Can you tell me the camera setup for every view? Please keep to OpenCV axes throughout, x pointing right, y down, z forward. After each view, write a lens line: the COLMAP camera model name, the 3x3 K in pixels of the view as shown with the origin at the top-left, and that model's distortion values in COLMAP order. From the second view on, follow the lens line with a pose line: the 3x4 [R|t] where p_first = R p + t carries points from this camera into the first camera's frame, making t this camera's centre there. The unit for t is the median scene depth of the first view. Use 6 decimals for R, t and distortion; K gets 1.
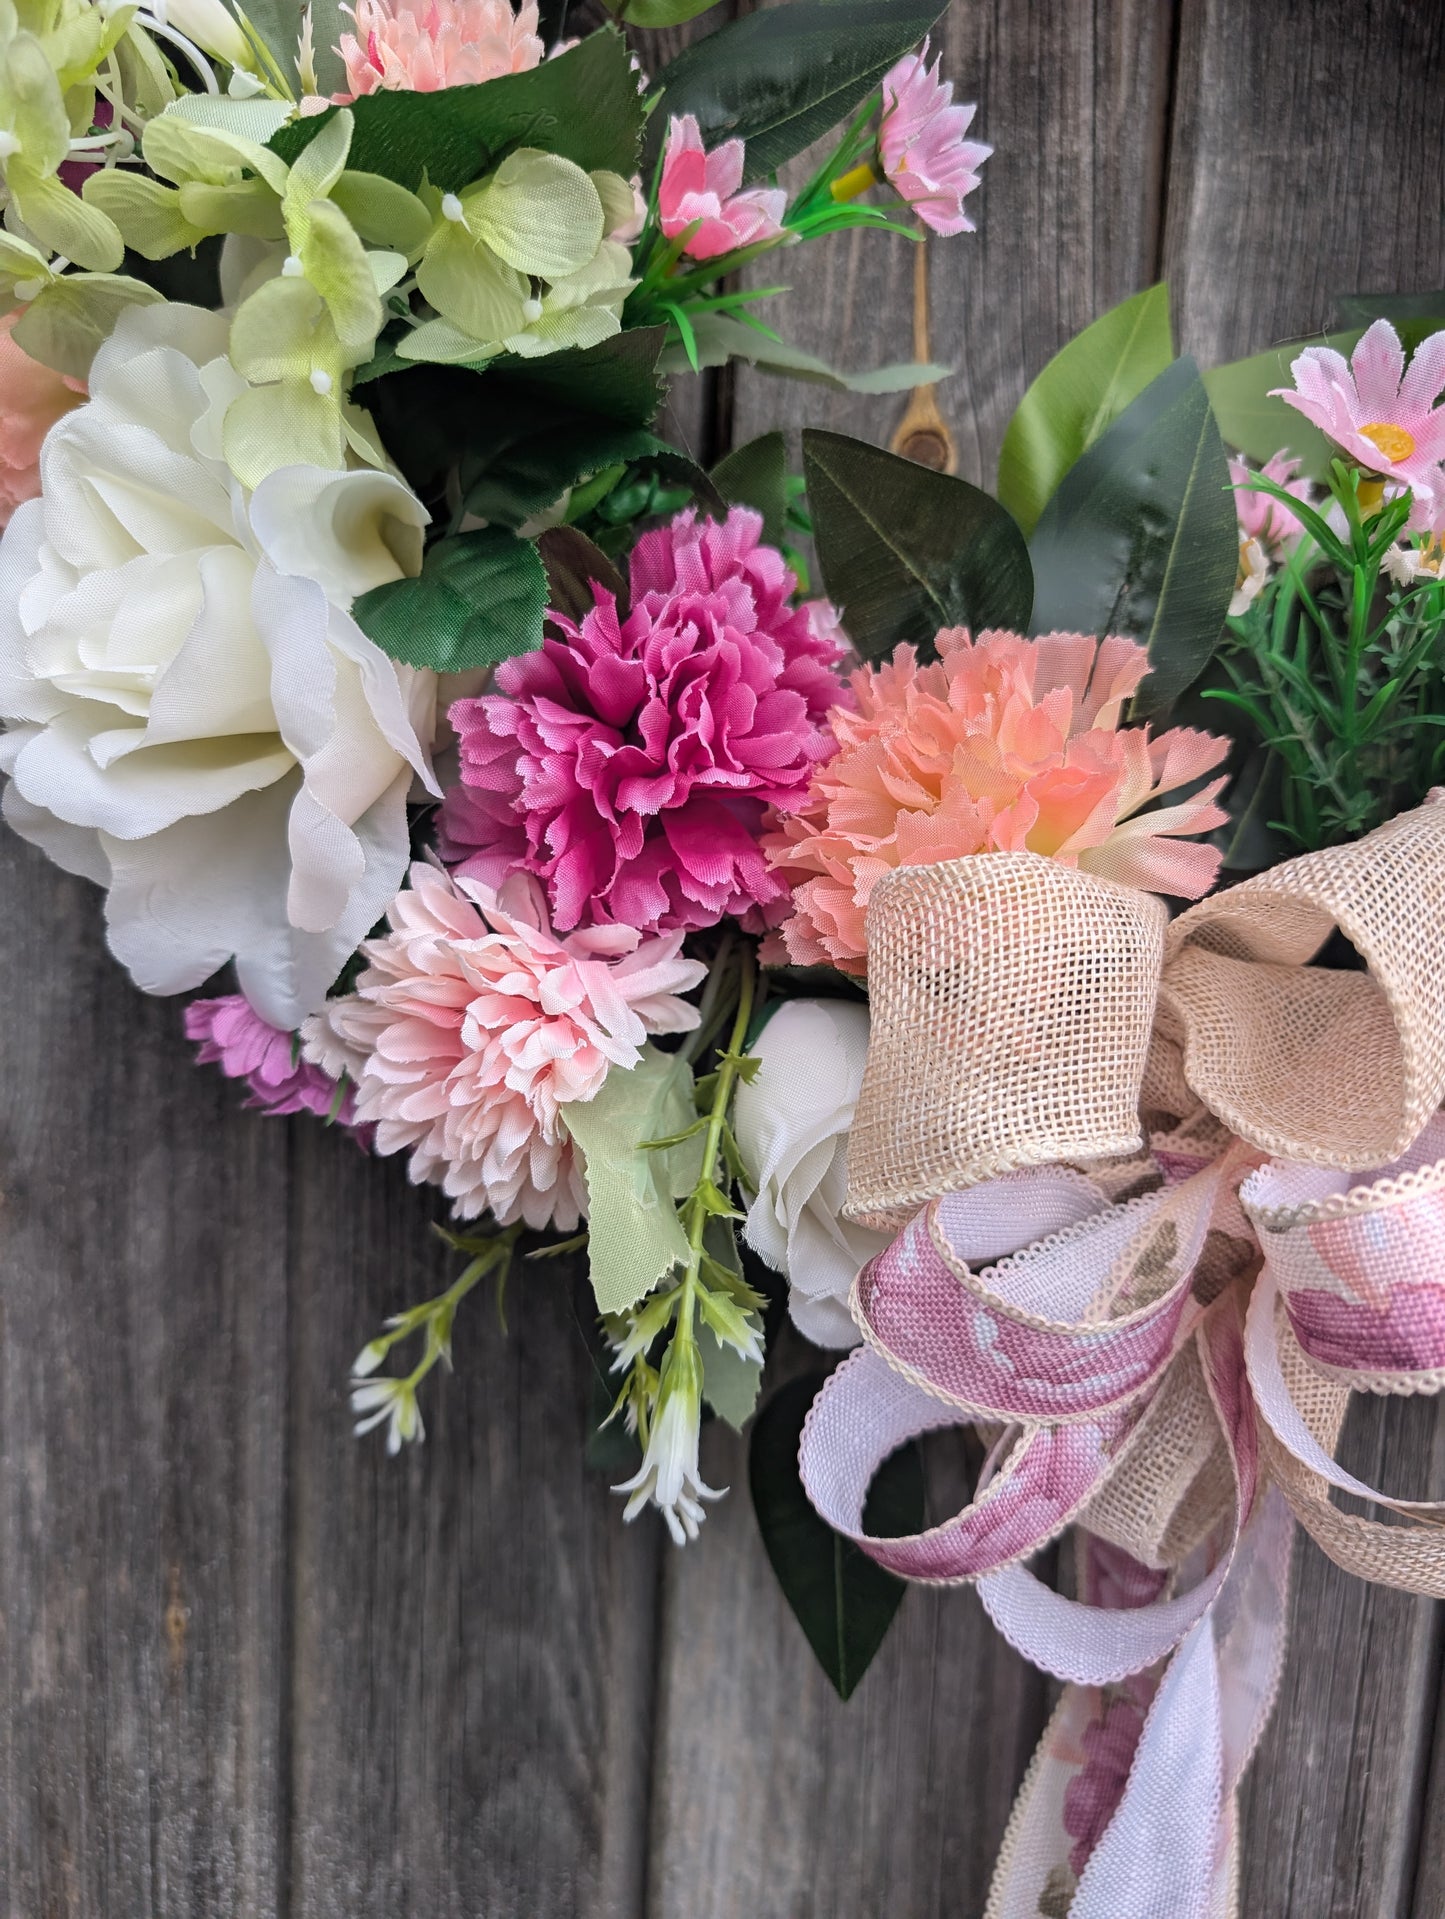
lens RADIAL K [[1479.2, 0, 730.3], [0, 1479.2, 944.4], [0, 0, 1]] dist [-0.026502, 0.006046]
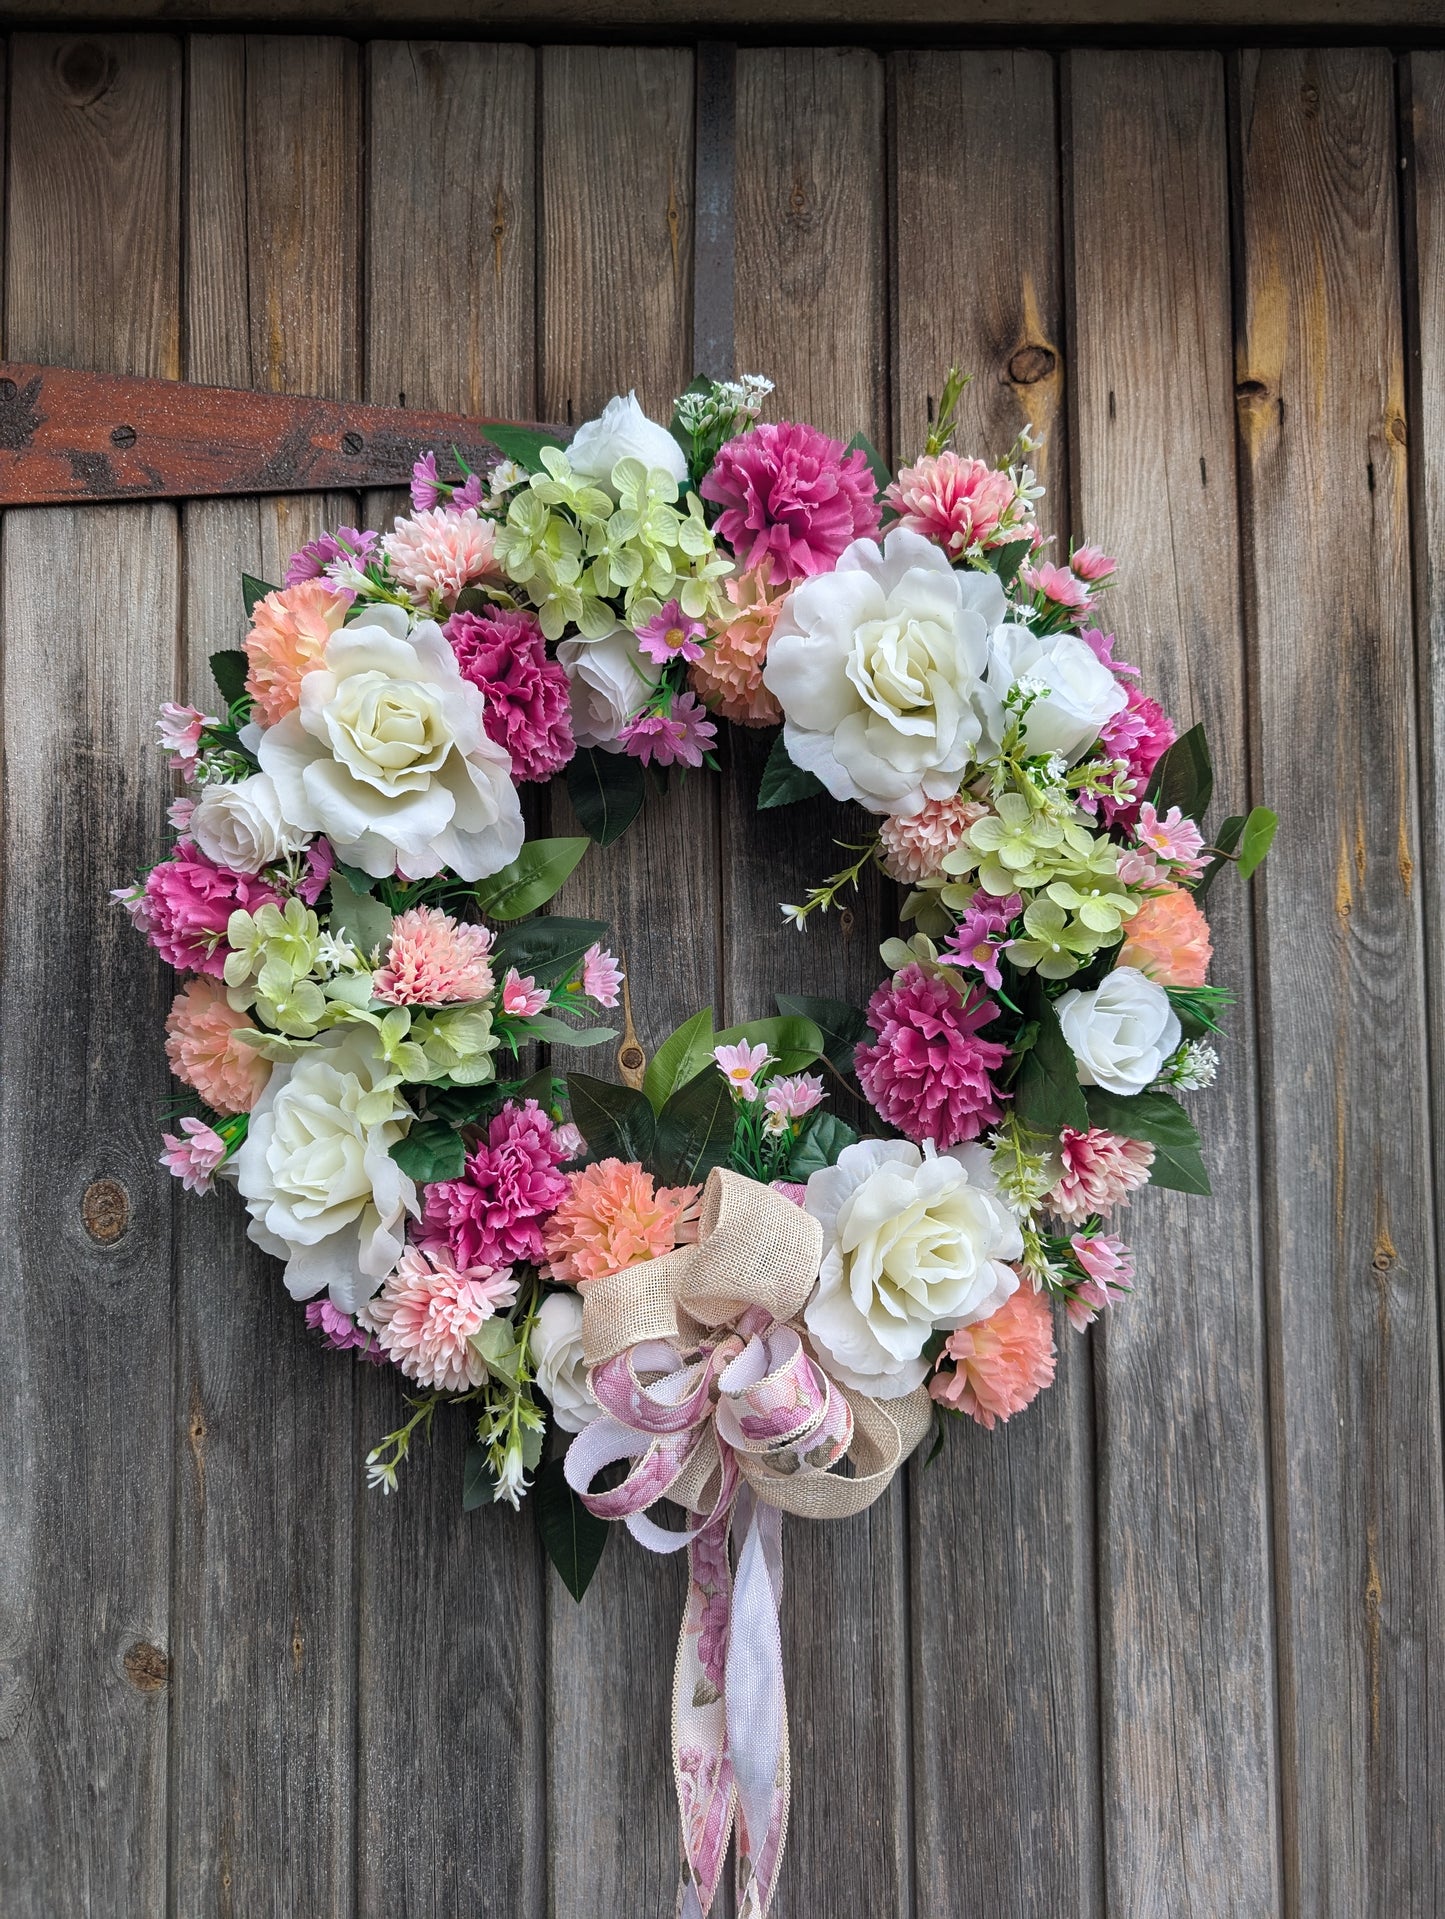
lens RADIAL K [[1422.2, 0, 727.4], [0, 1422.2, 973.4], [0, 0, 1]] dist [0.003954, -0.003940]
pose [[0.989814, -0.055291, 0.131194, -0.008707], [0.075967, 0.984474, -0.158239, -0.098447], [-0.120408, 0.166594, 0.978646, -1.319874]]
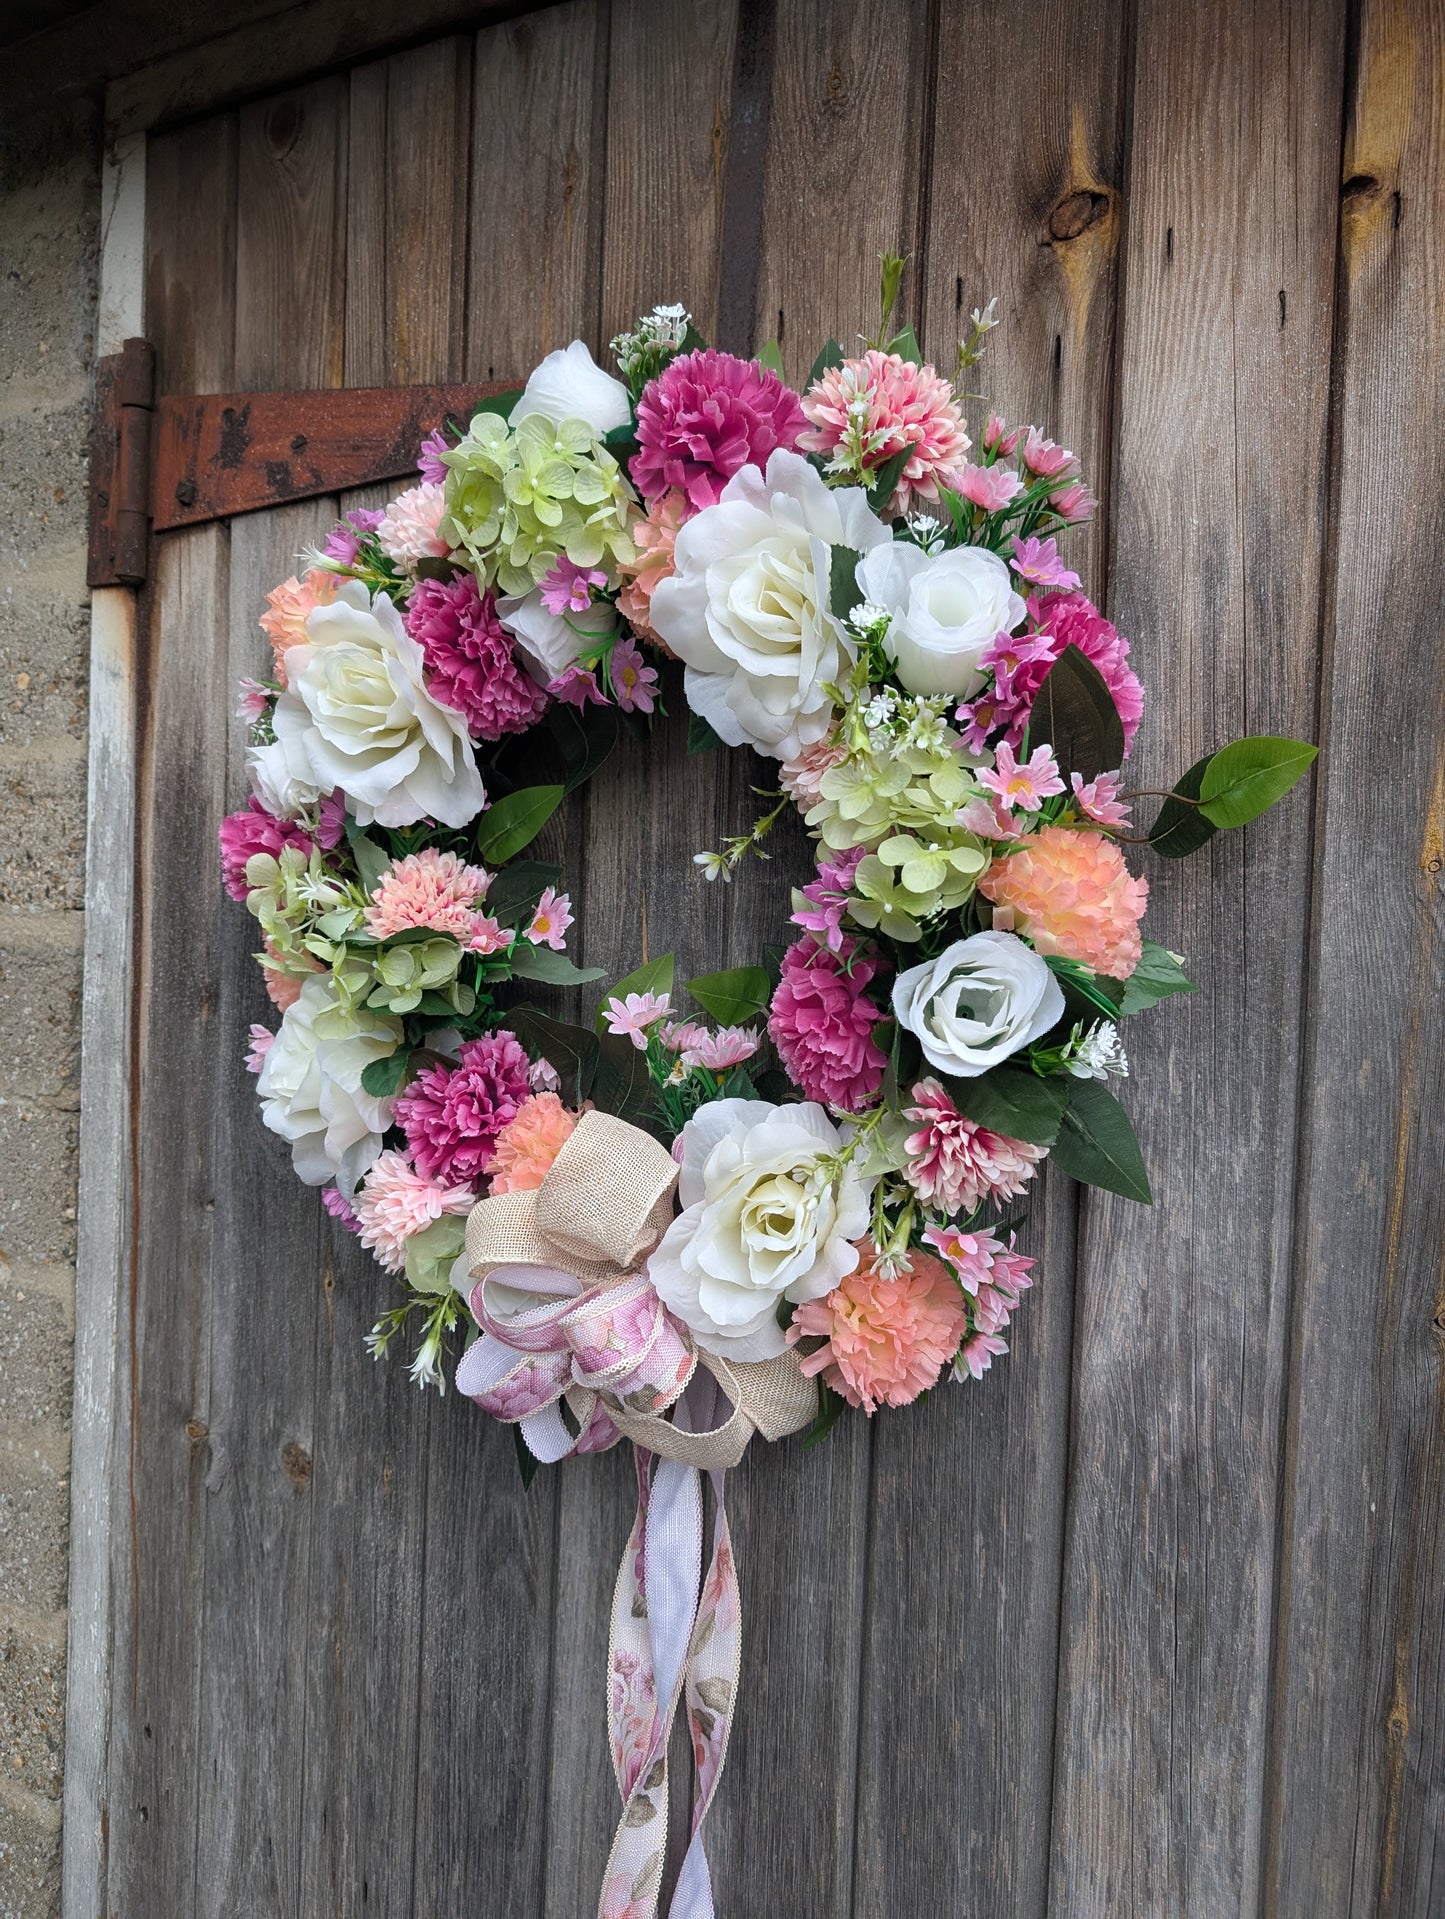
lens RADIAL K [[1421.3, 0, 729.4], [0, 1421.3, 988.8], [0, 0, 1]] dist [0.003261, -0.002058]
pose [[0.922537, -0.002412, -0.385901, 1.207378], [-0.039125, 0.994243, -0.099747, -0.124505], [0.383921, 0.107119, 0.917132, -1.144959]]
